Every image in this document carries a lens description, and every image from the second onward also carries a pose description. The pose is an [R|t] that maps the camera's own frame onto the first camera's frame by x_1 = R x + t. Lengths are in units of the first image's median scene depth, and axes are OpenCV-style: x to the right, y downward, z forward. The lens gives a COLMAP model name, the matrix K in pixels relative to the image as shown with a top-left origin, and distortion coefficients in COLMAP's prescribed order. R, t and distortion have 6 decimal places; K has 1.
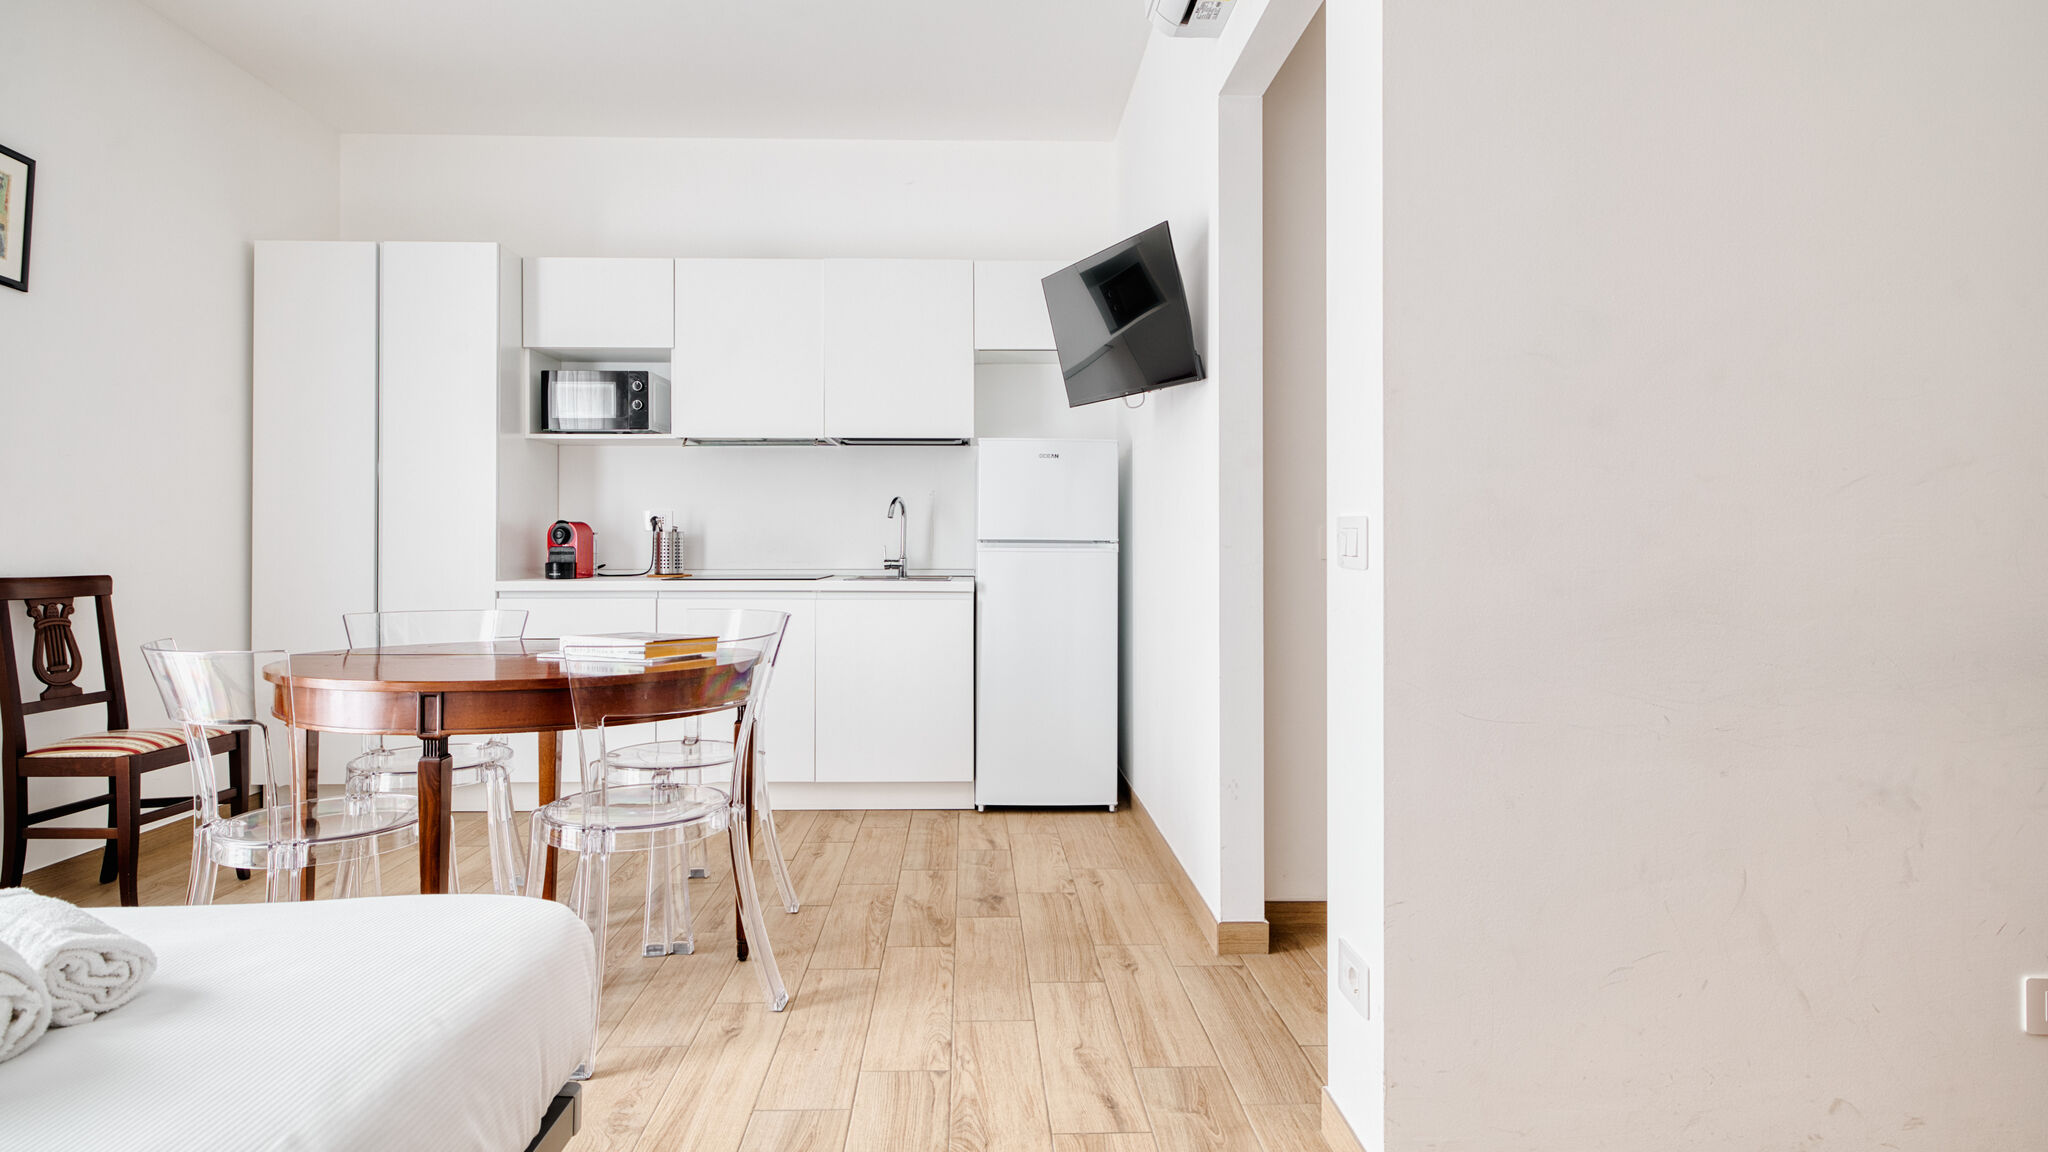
lens RADIAL K [[1031.8, 0, 1006.1], [0, 1031.8, 556.5], [0, 0, 1]] dist [0.003459, 0.000110]
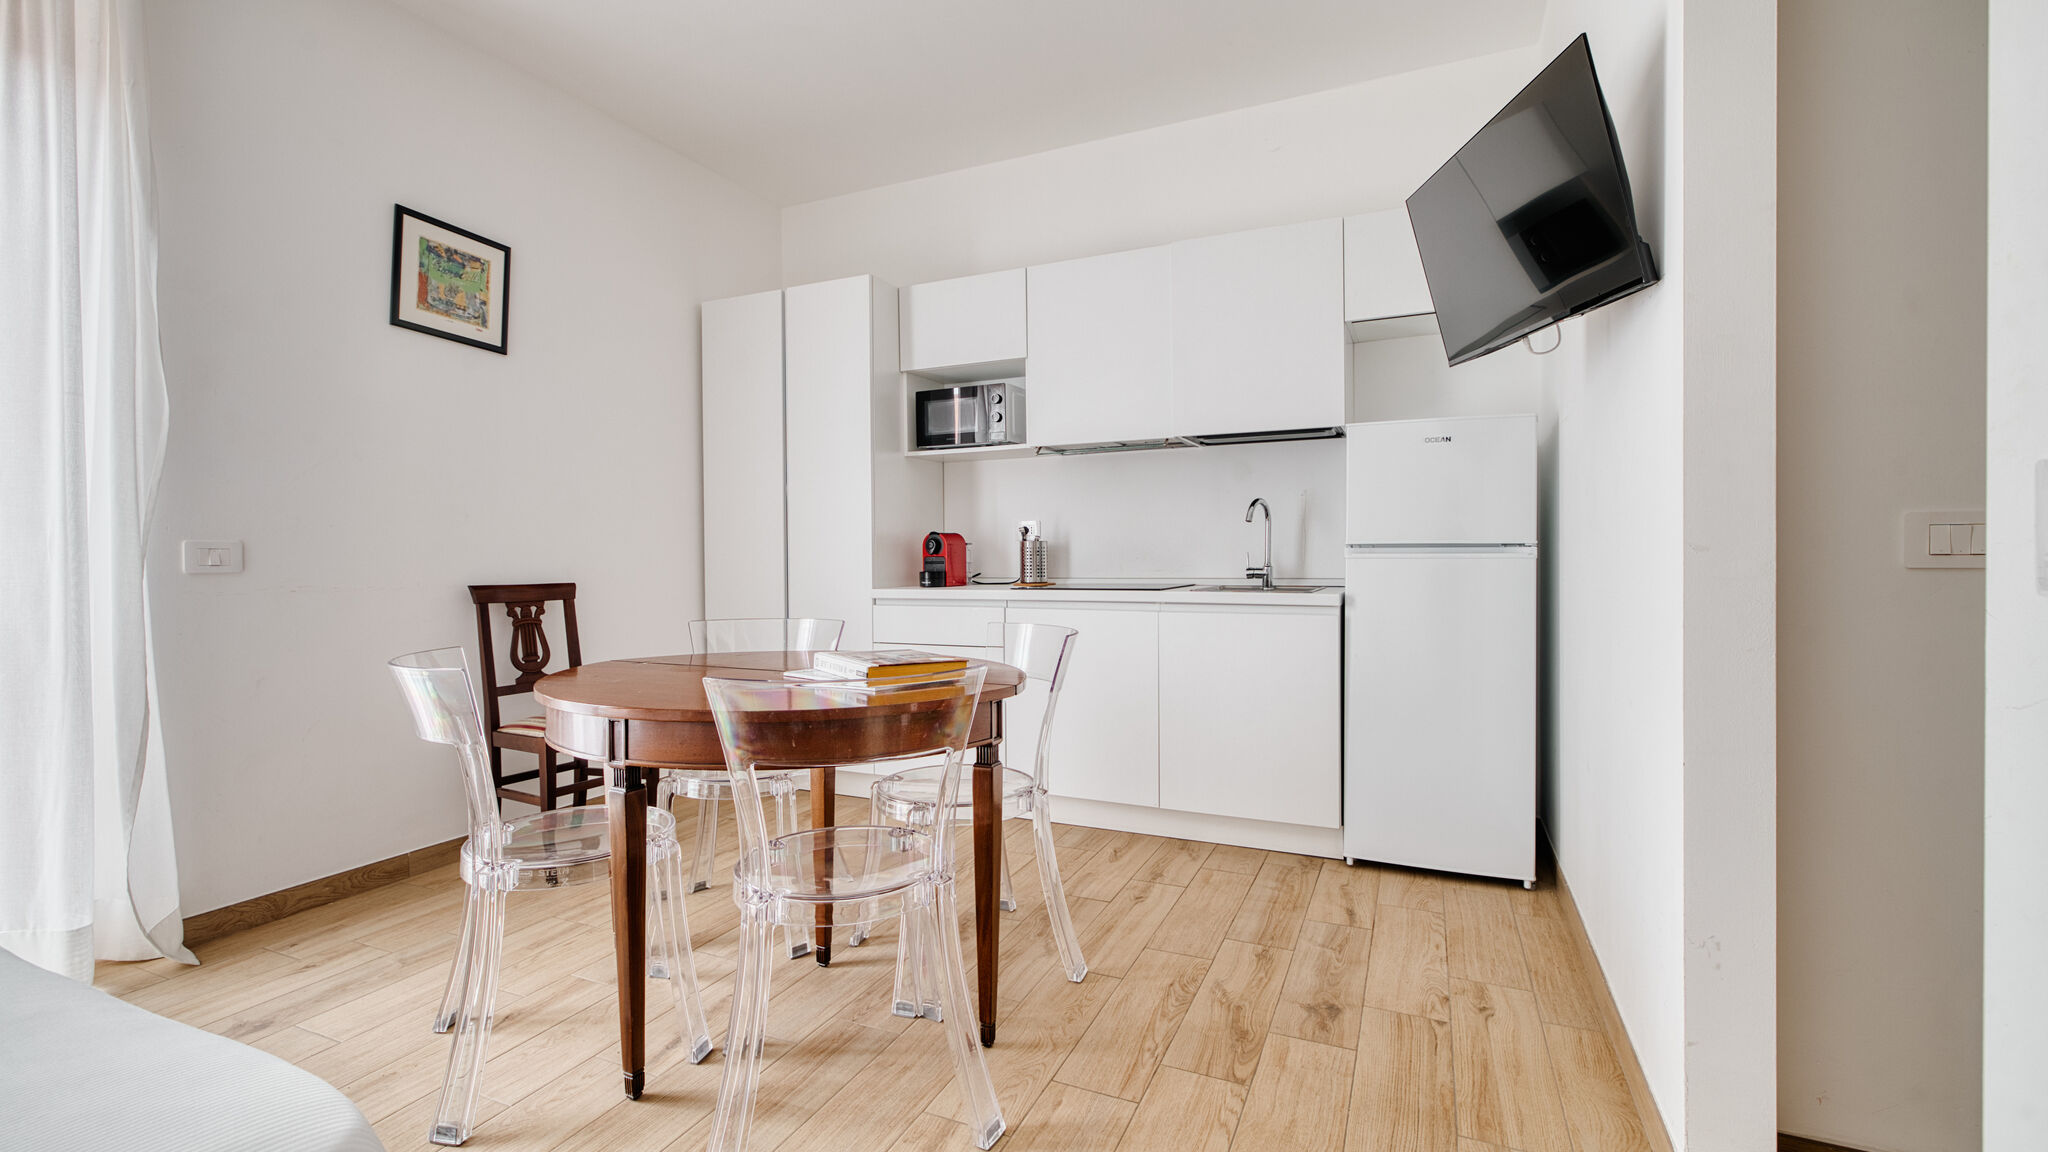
lens RADIAL K [[885.2, 0, 1029.5], [0, 885.2, 571.6], [0, 0, 1]] dist [-0.001382, 0.000890]
pose [[0.897271, -0.000138, -0.441480, 0.061290], [0.005047, 0.999938, 0.009945, -0.002761], [0.441451, -0.011152, 0.897216, 0.239984]]
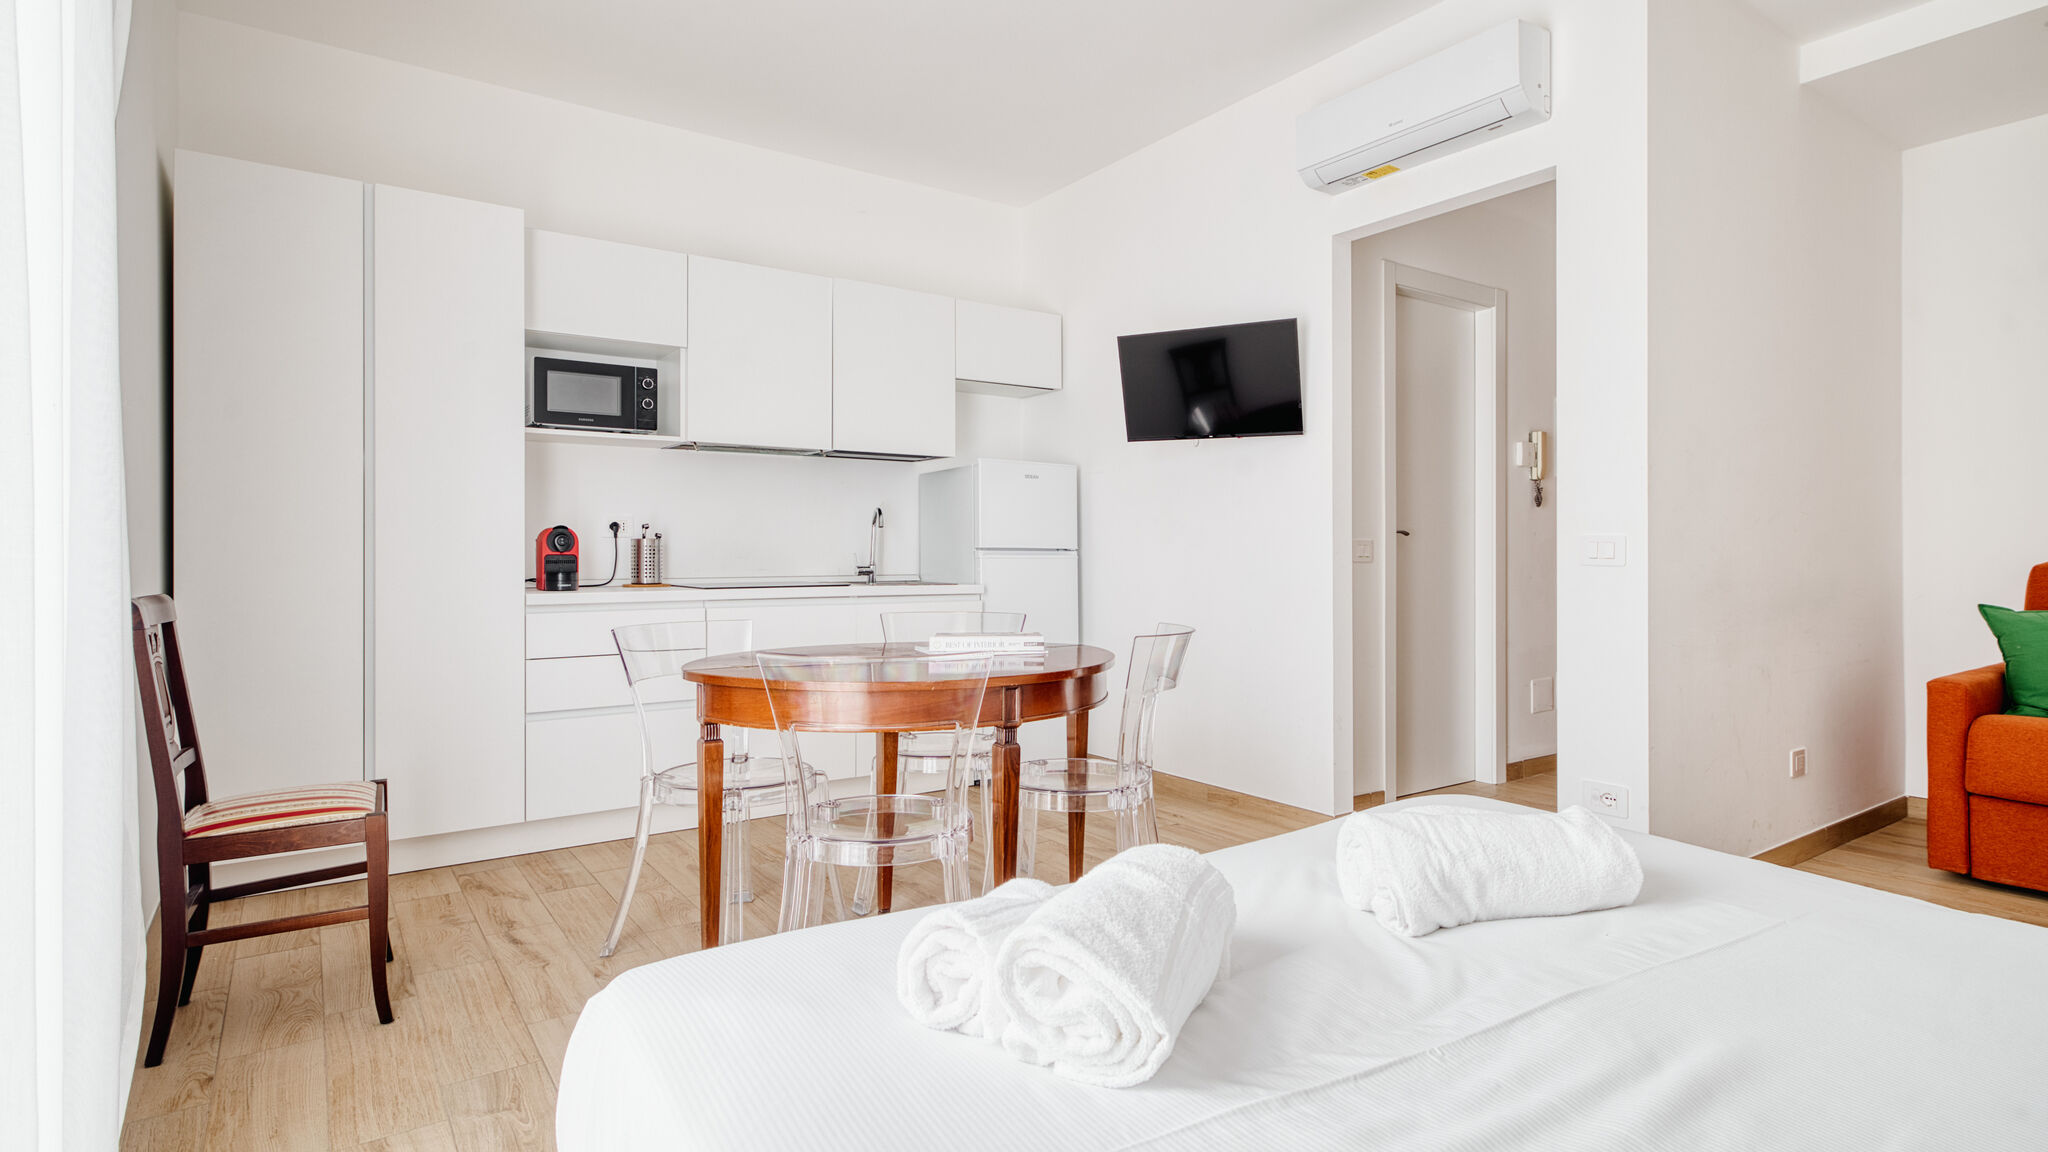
lens RADIAL K [[1031.8, 0, 1025.5], [0, 1031.8, 547.6], [0, 0, 1]] dist [0.003459, 0.000110]
pose [[0.834837, 0.000667, 0.550497, -0.616382], [0.006762, 0.999911, -0.011467, -0.002782], [-0.550456, 0.013295, 0.834758, 0.028921]]
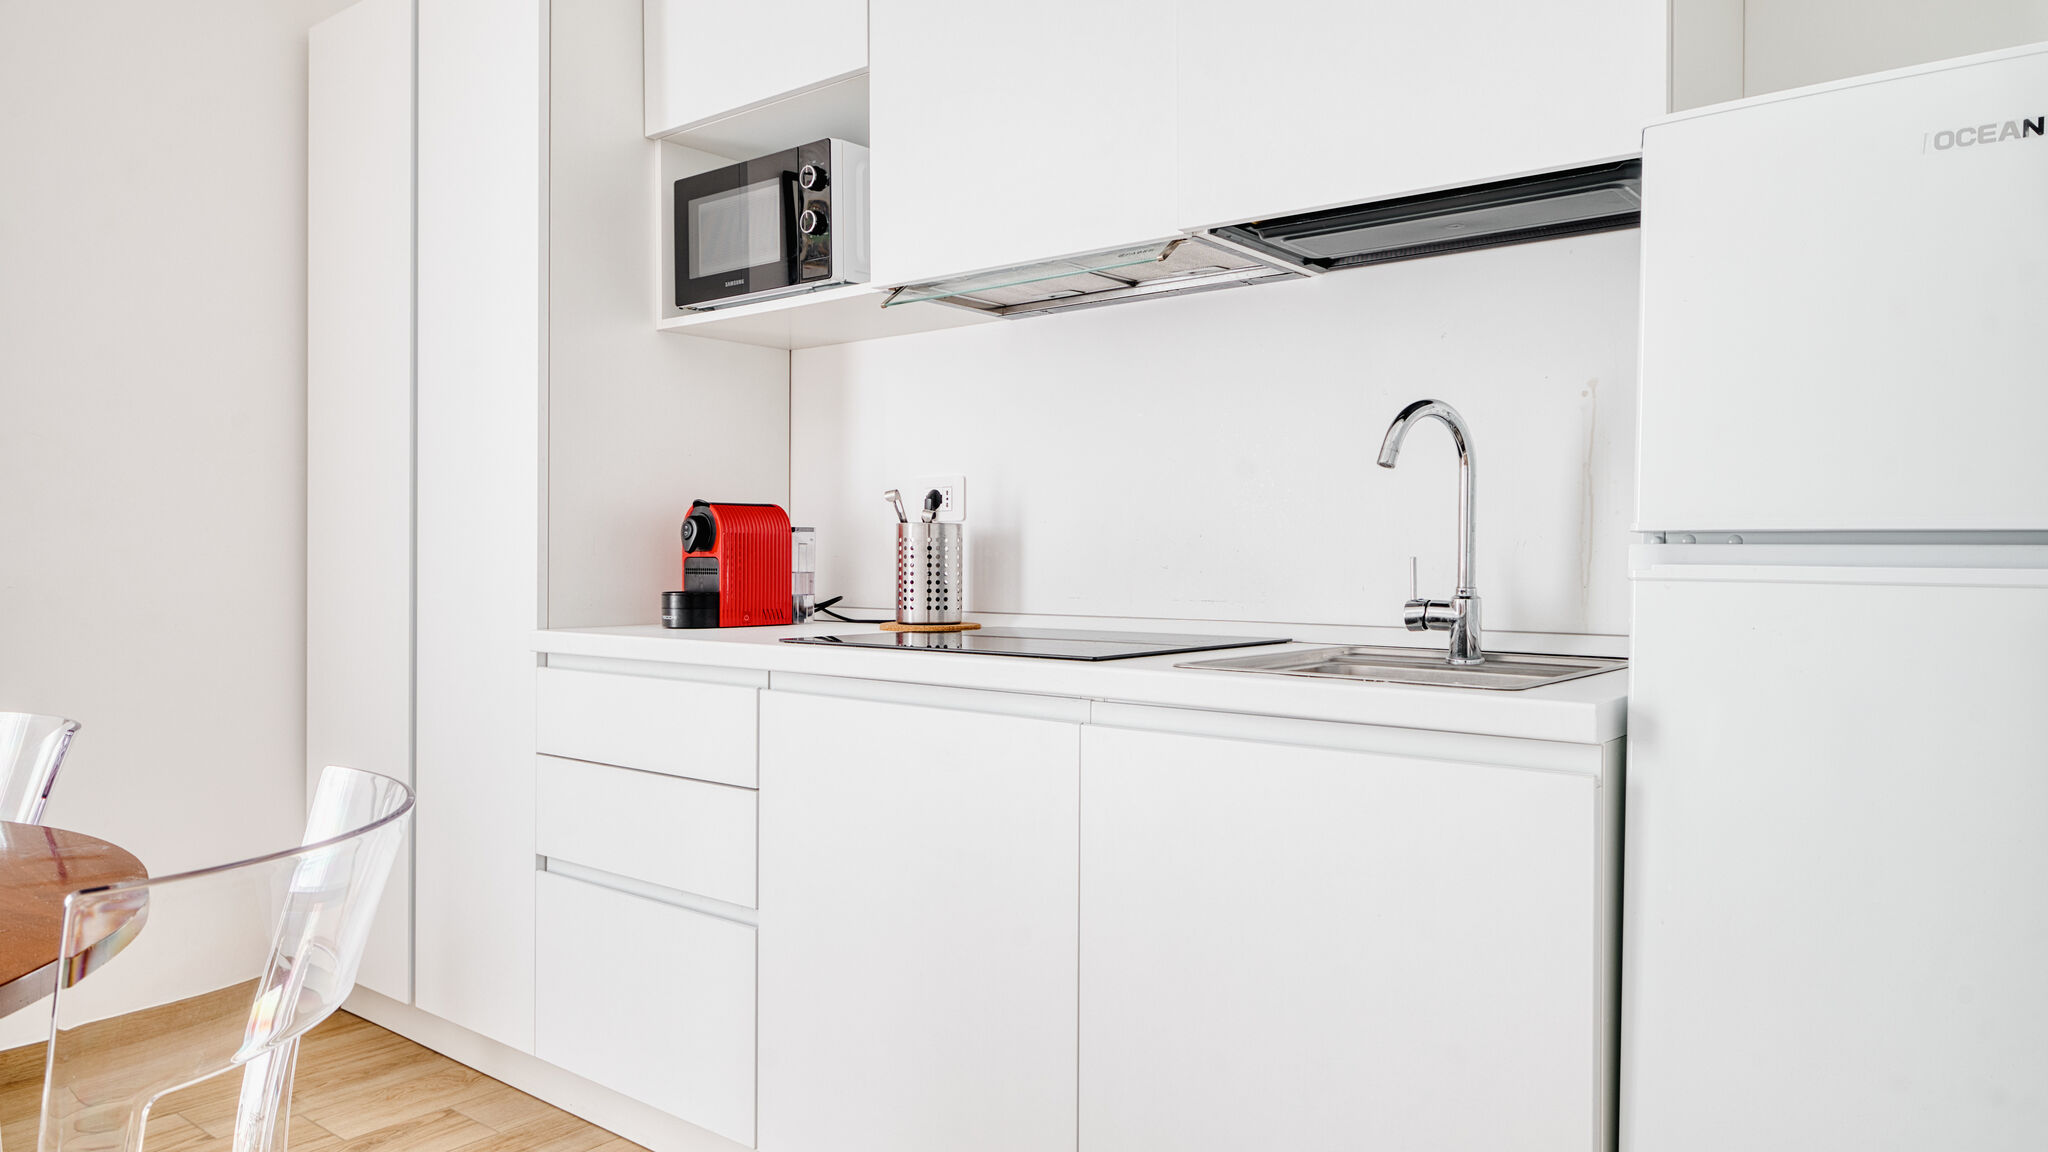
lens RADIAL K [[1363.2, 0, 1022.9], [0, 1363.2, 562.5], [0, 0, 1]] dist [0.009419, 0.001854]
pose [[0.756573, 0.004936, -0.653891, 0.076870], [-0.010577, 0.999933, -0.004690, -0.005982], [0.653824, 0.010465, 0.756575, 0.667293]]
